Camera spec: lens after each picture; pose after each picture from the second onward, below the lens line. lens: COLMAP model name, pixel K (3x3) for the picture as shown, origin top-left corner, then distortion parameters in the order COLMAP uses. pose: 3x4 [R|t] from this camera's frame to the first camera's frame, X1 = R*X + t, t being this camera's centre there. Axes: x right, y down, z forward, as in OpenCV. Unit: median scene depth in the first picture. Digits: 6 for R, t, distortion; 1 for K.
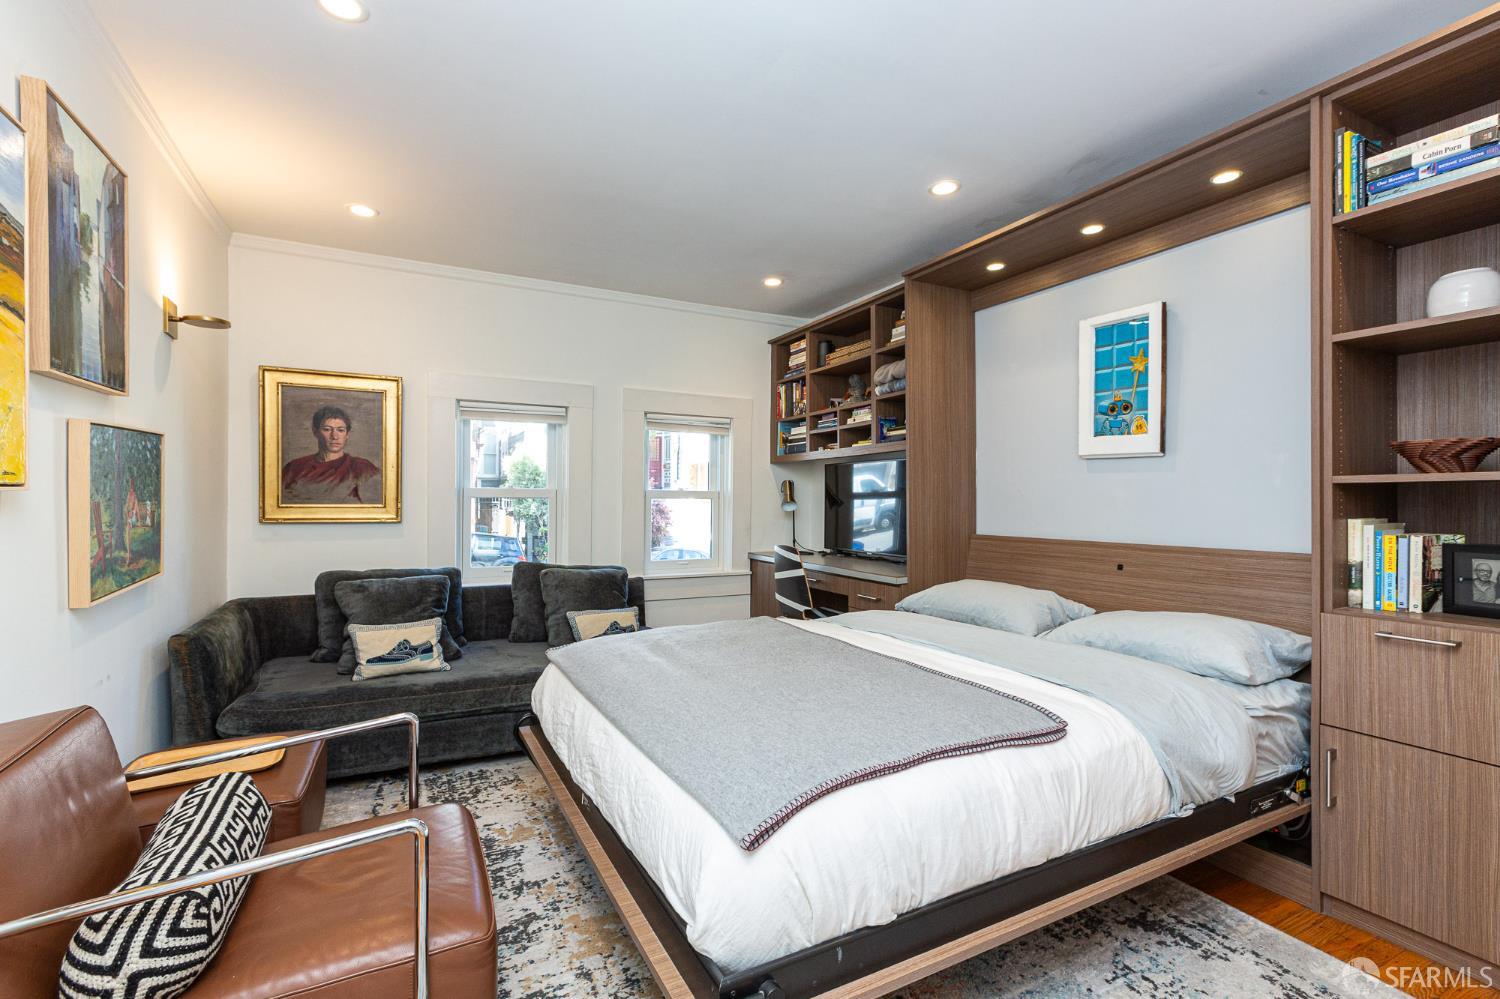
lens RADIAL K [[683.6, 0, 750.0], [0, 683.6, 499.5], [0, 0, 1]] dist [0.014137, -0.000153]
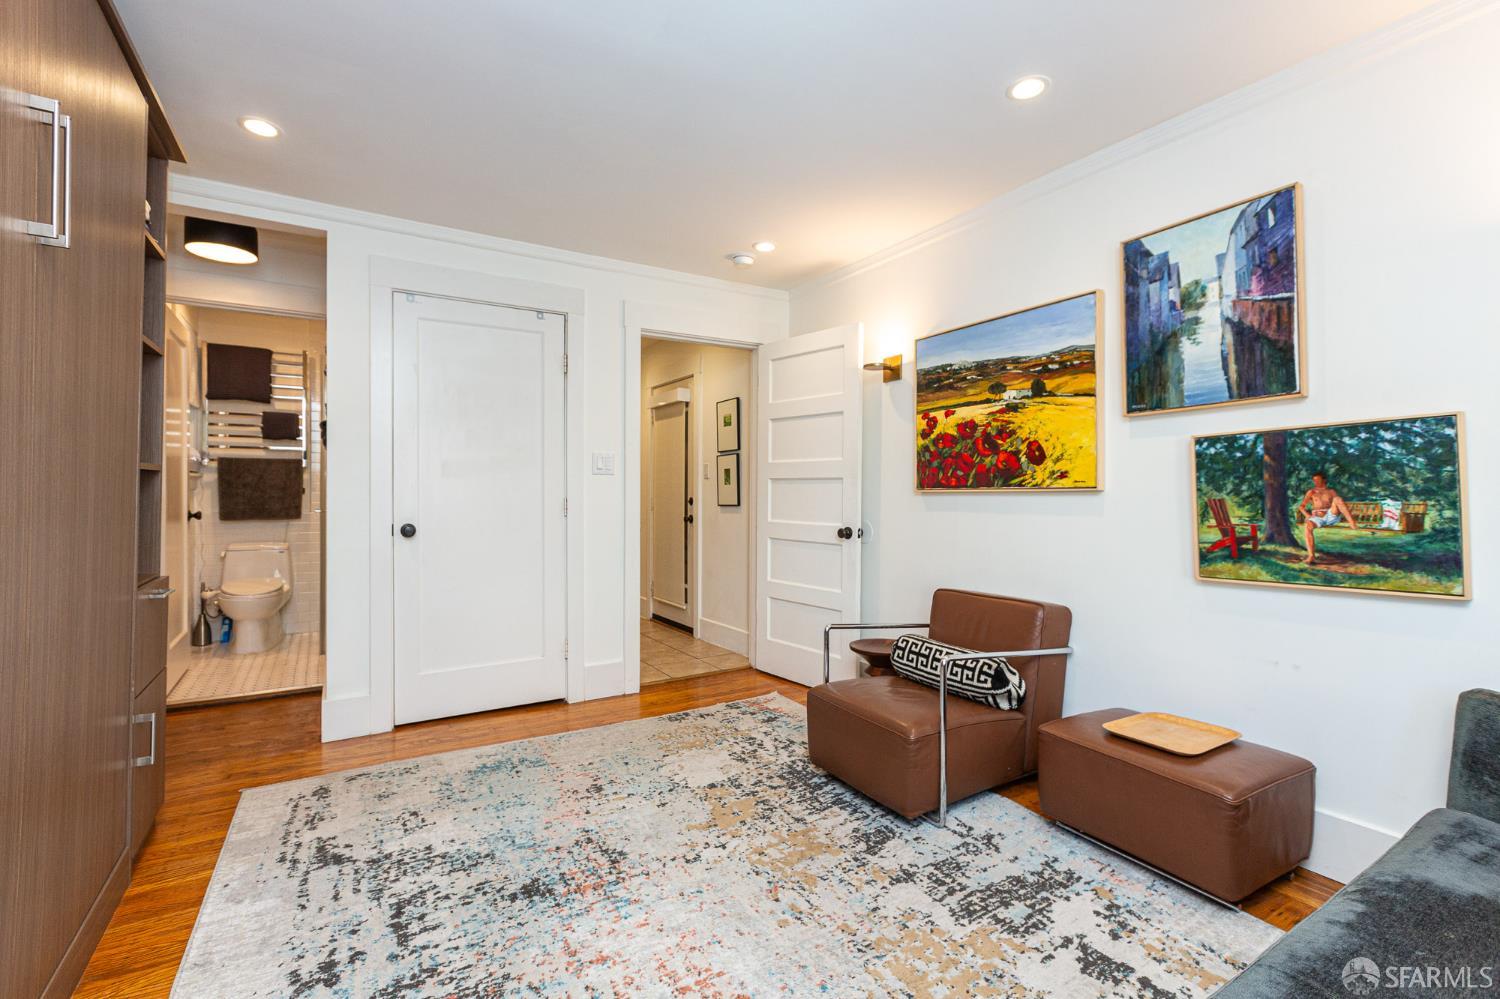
lens RADIAL K [[683.6, 0, 750.0], [0, 683.6, 499.5], [0, 0, 1]] dist [0.014137, -0.000153]
pose [[-0.998156, -0.008174, -0.060146, -0.008541], [-0.008624, 0.999937, 0.007232, 0.001506], [0.060083, 0.007737, -0.998163, 0.459950]]
